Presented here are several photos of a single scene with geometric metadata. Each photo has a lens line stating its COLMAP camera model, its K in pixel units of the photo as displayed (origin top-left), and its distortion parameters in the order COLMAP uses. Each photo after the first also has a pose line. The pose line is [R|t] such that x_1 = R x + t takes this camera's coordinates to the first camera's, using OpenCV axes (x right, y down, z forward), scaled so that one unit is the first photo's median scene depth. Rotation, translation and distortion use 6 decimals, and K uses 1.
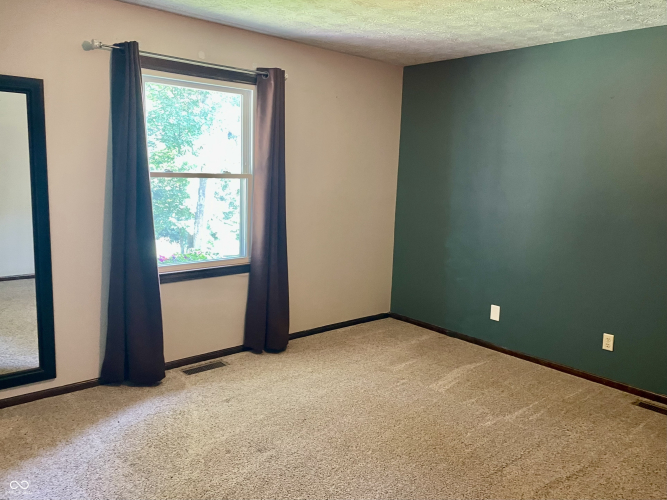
lens RADIAL K [[526.9, 0, 337.7], [0, 526.9, 243.7], [0, 0, 1]] dist [0.099734, -0.133800]
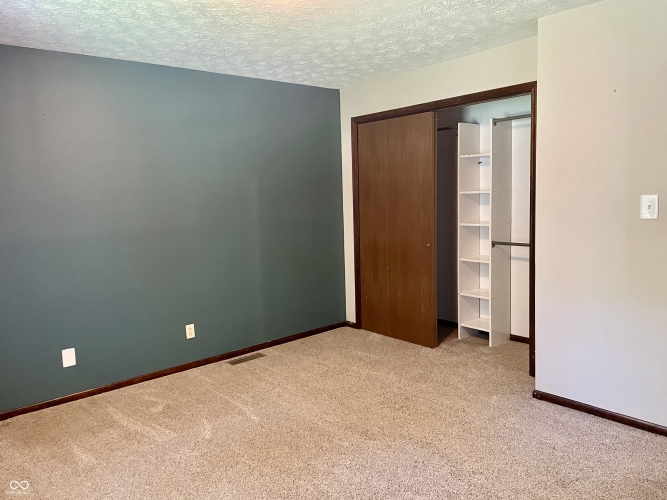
lens RADIAL K [[526.9, 0, 337.7], [0, 526.9, 243.7], [0, 0, 1]] dist [0.099734, -0.133800]
pose [[0.011838, -0.142513, 0.989722, -0.616532], [0.176228, 0.974596, 0.138227, -0.106355], [-0.984278, 0.172780, 0.036652, 0.619223]]
